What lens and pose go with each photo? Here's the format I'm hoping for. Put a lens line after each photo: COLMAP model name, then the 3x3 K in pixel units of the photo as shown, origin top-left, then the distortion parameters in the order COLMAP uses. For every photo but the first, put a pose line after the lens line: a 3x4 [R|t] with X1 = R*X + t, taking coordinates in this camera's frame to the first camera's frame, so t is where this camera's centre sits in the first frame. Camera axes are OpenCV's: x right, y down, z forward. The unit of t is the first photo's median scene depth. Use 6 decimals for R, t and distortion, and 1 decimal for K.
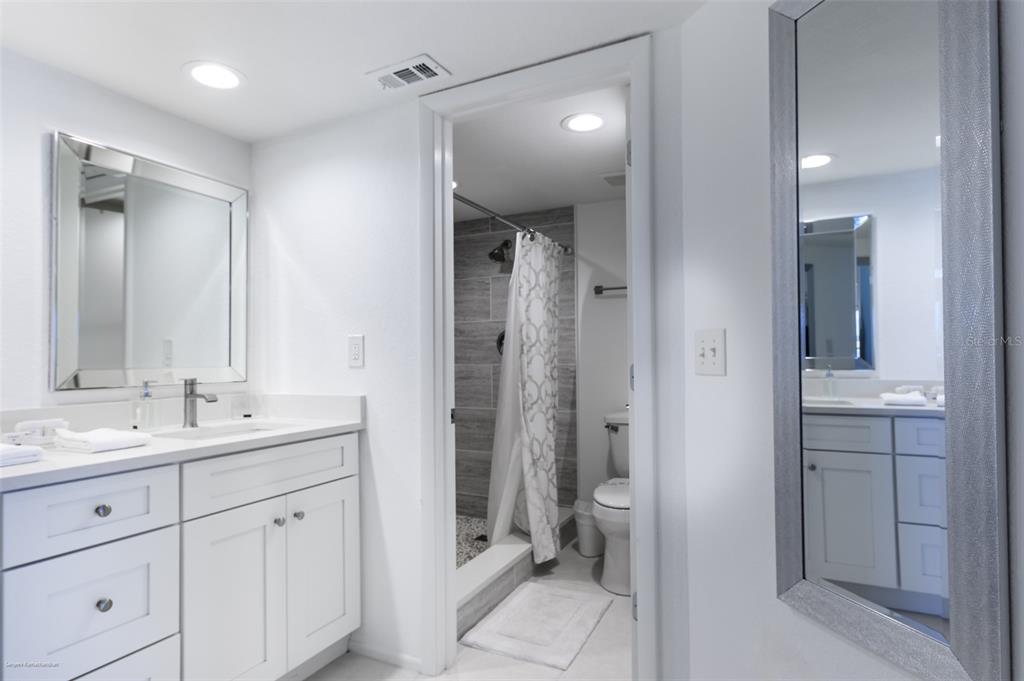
lens RADIAL K [[535.6, 0, 529.9], [0, 535.6, 351.0], [0, 0, 1]] dist [0.001474, 0.001002]
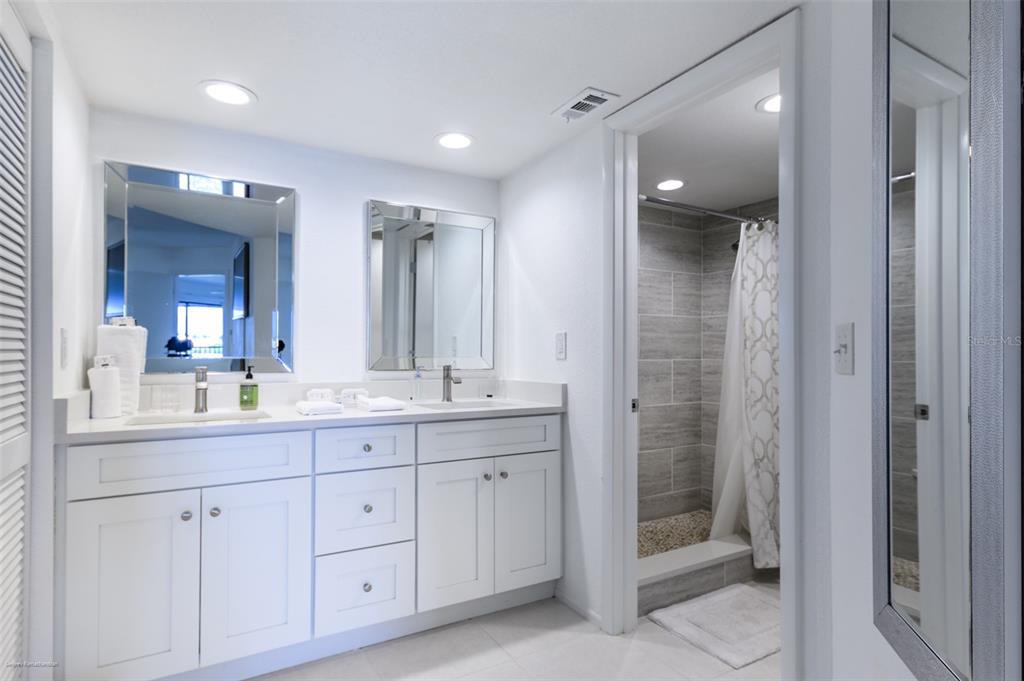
lens RADIAL K [[535.6, 0, 529.9], [0, 535.6, 351.0], [0, 0, 1]] dist [0.001474, 0.001002]
pose [[0.845349, 0.008899, -0.534141, 0.239669], [-0.003208, 0.999928, 0.011582, -0.001529], [0.534206, -0.008077, 0.845316, -0.031847]]
